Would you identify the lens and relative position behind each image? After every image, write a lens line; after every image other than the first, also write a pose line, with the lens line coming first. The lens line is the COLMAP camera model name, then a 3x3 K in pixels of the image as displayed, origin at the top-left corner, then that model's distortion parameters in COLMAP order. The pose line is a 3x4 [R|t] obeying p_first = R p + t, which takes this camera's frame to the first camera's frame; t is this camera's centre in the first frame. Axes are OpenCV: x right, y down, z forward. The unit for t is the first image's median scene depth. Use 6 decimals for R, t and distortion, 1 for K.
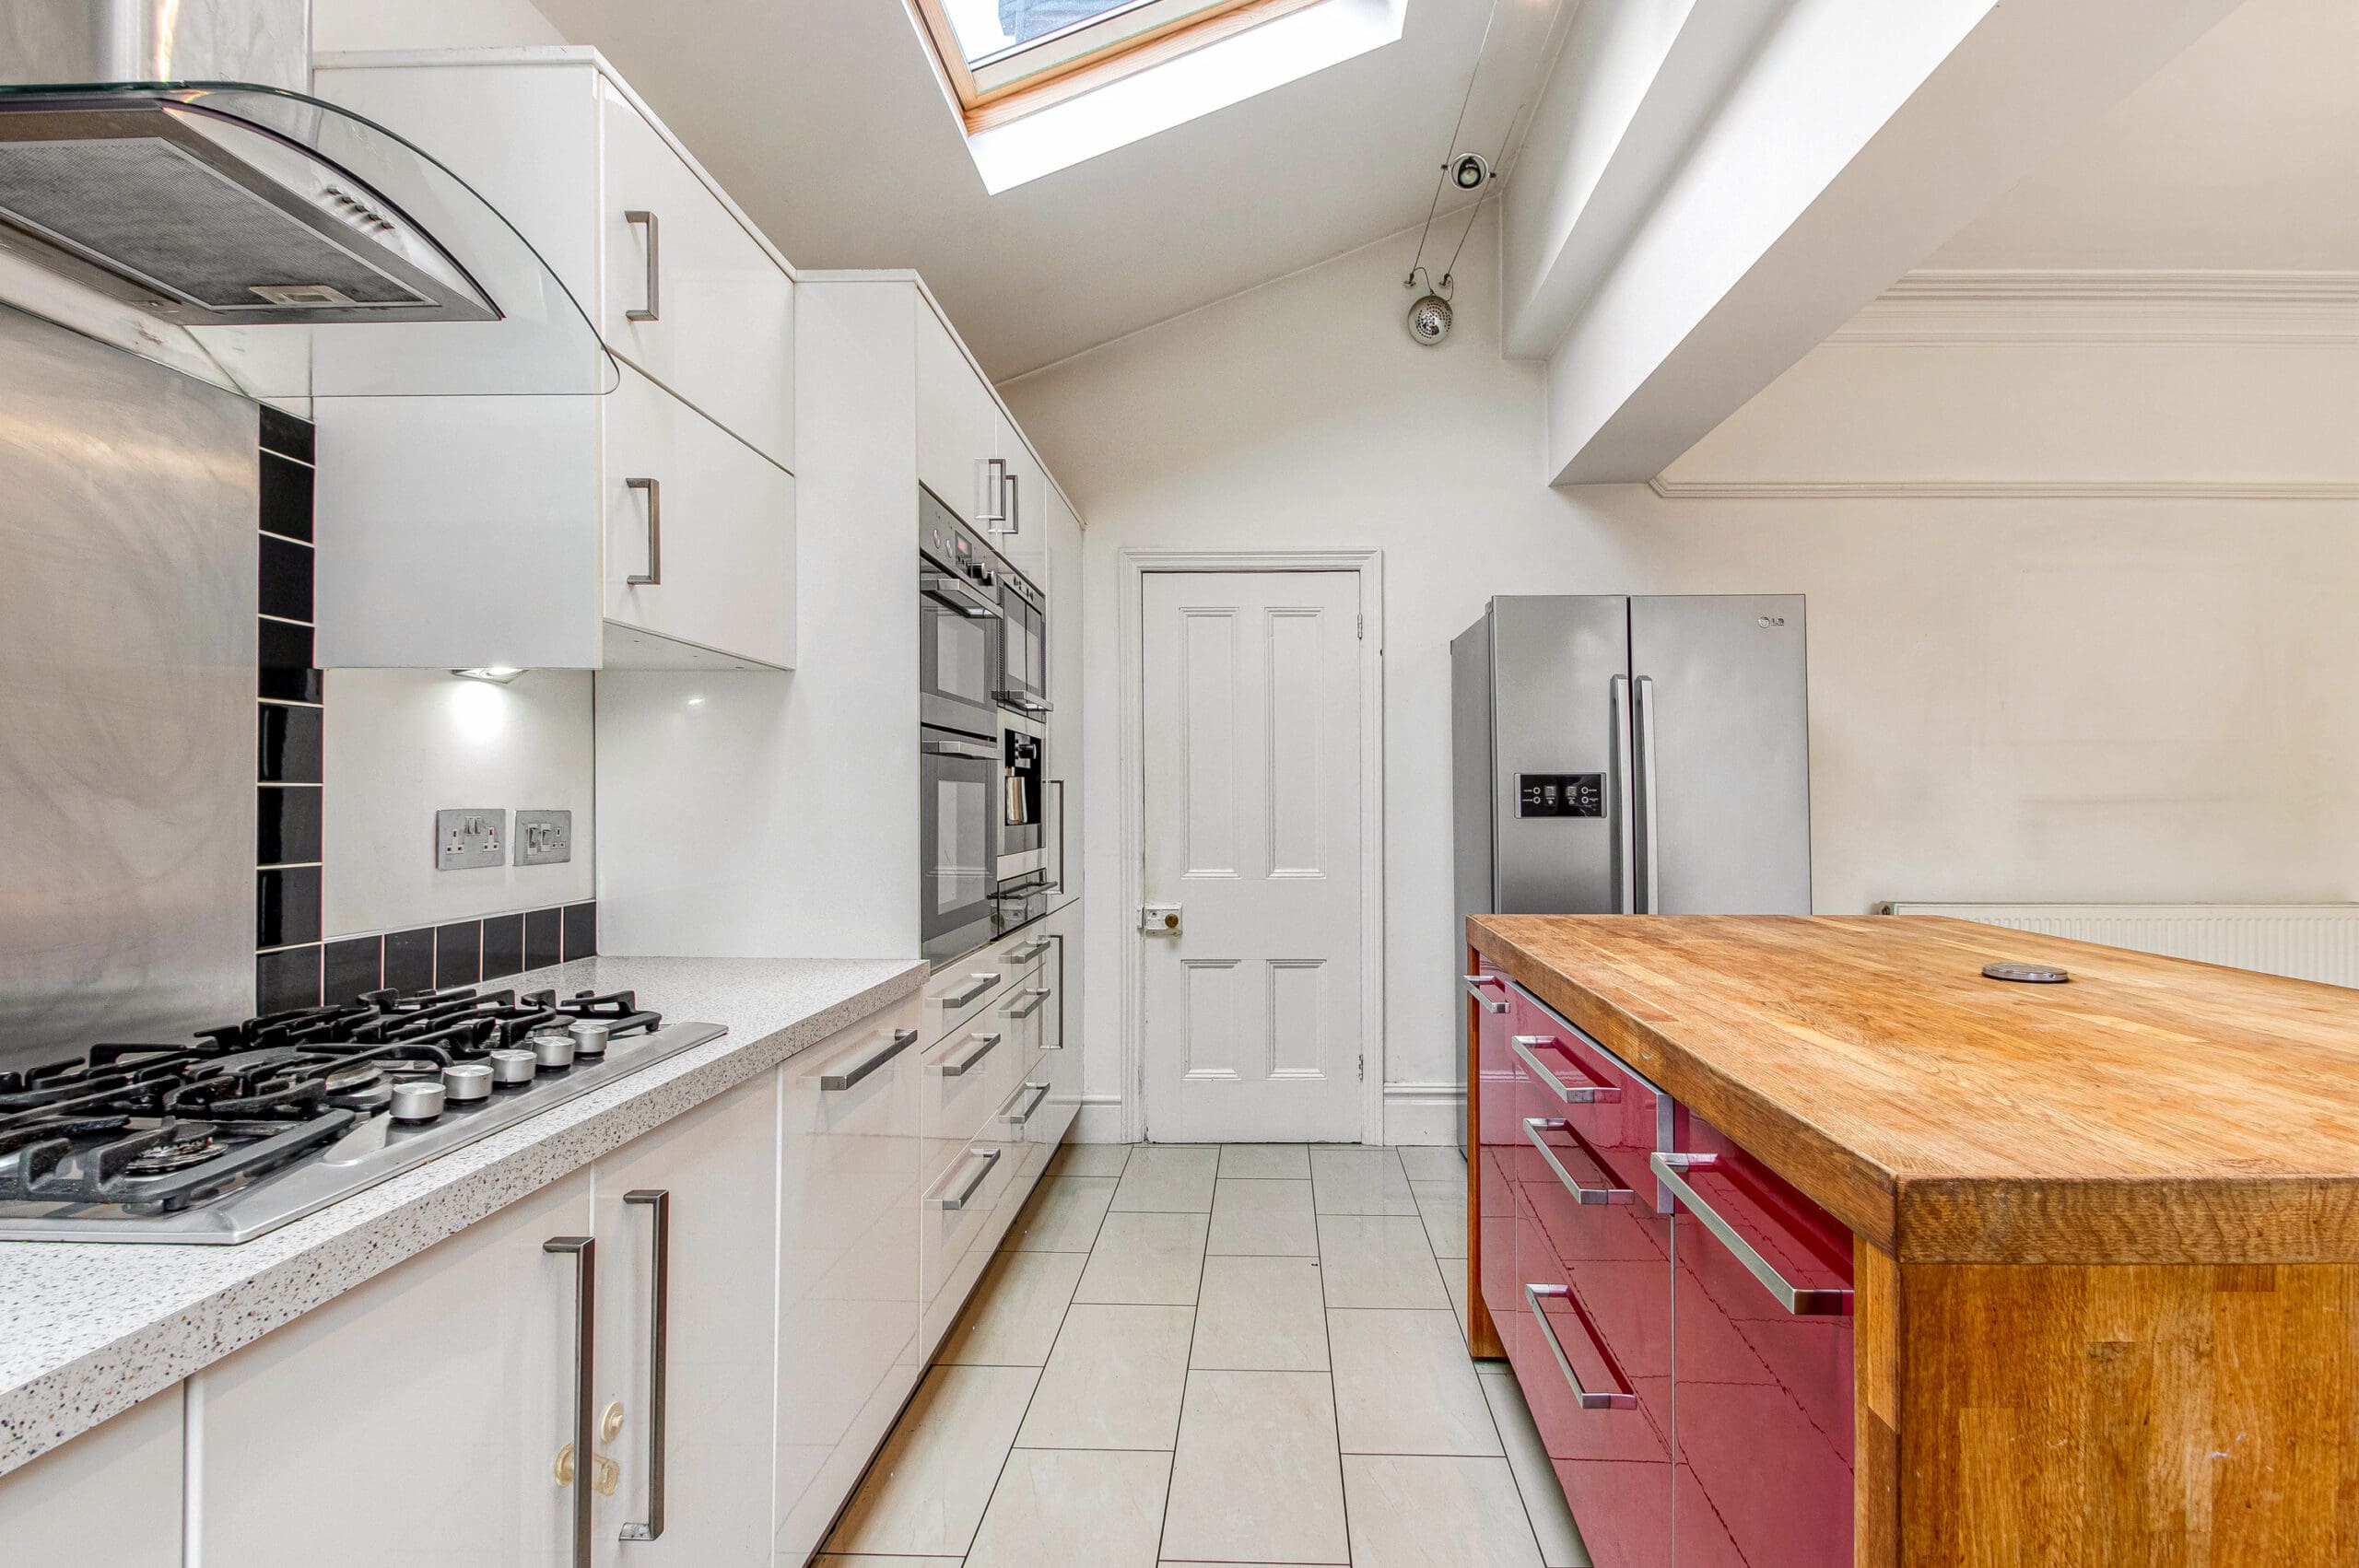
lens RADIAL K [[1161.6, 0, 1179.8], [0, 1161.6, 793.7], [0, 0, 1]] dist [0.000856, -0.000424]
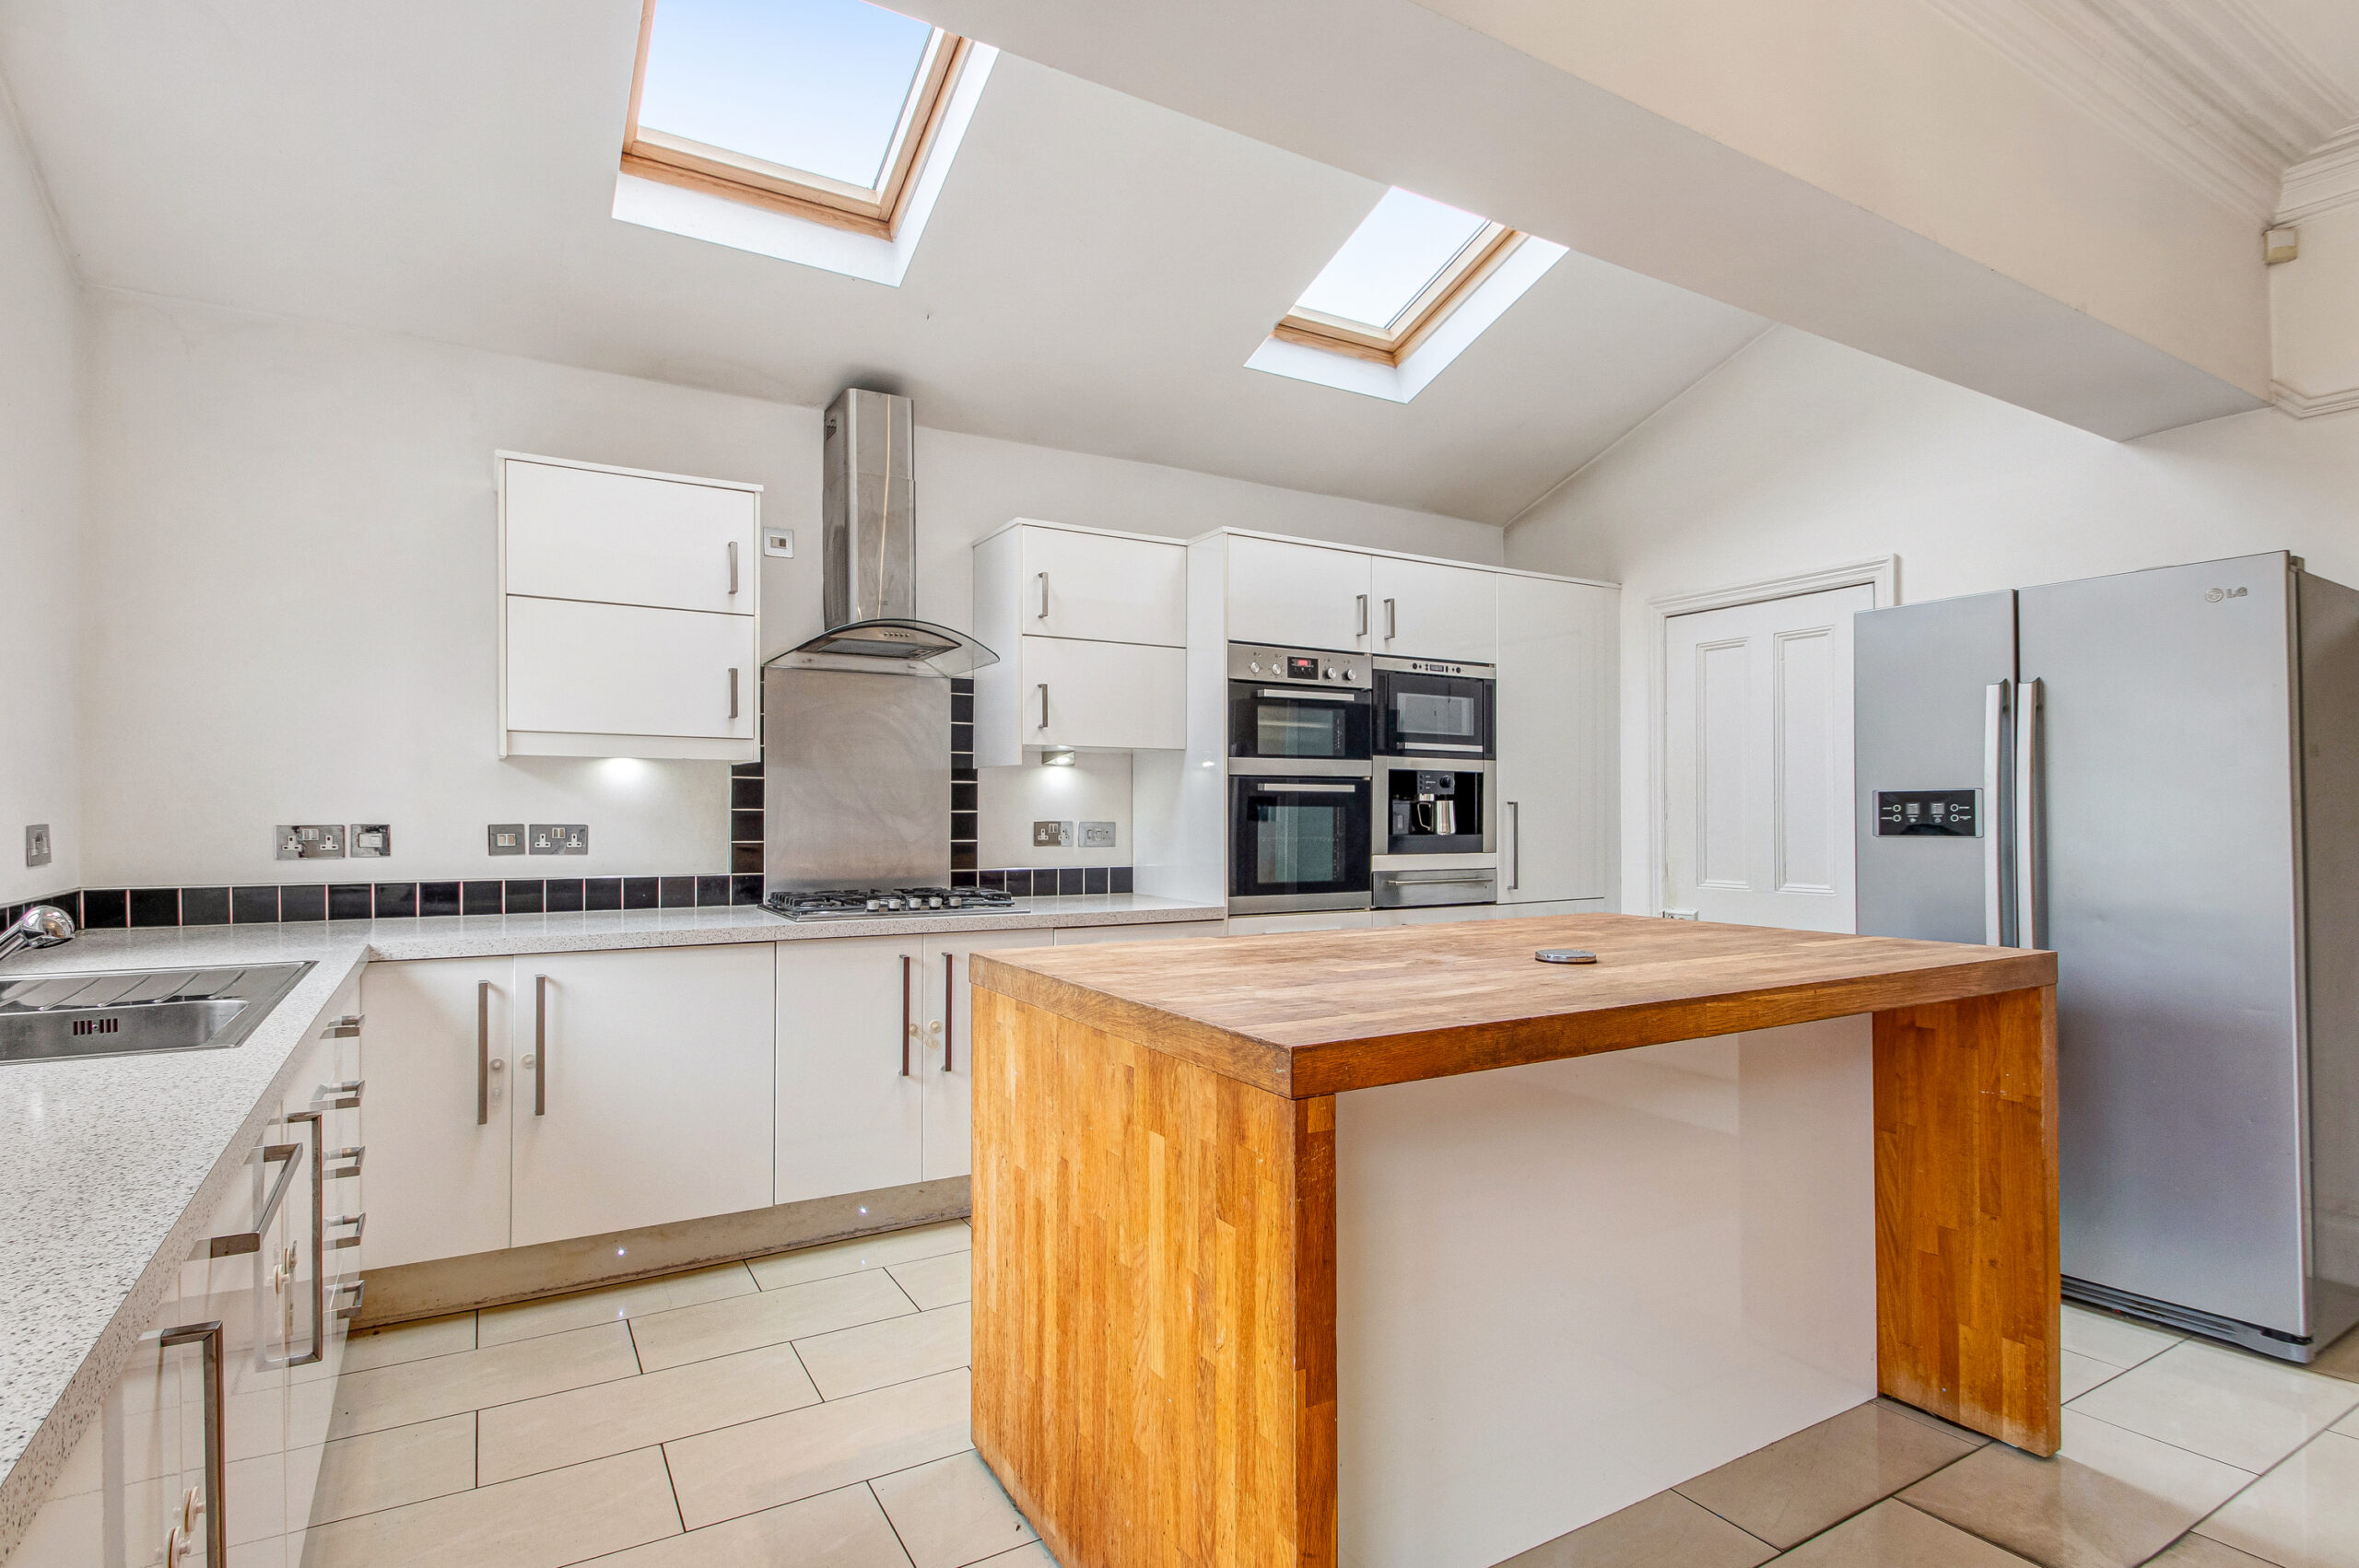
lens RADIAL K [[1161.6, 0, 1179.8], [0, 1161.6, 793.7], [0, 0, 1]] dist [0.000856, -0.000424]
pose [[0.536391, -0.015478, -0.843827, 0.801867], [0.004965, 0.999872, -0.015185, -0.003068], [0.843955, 0.003955, 0.536400, -0.018954]]
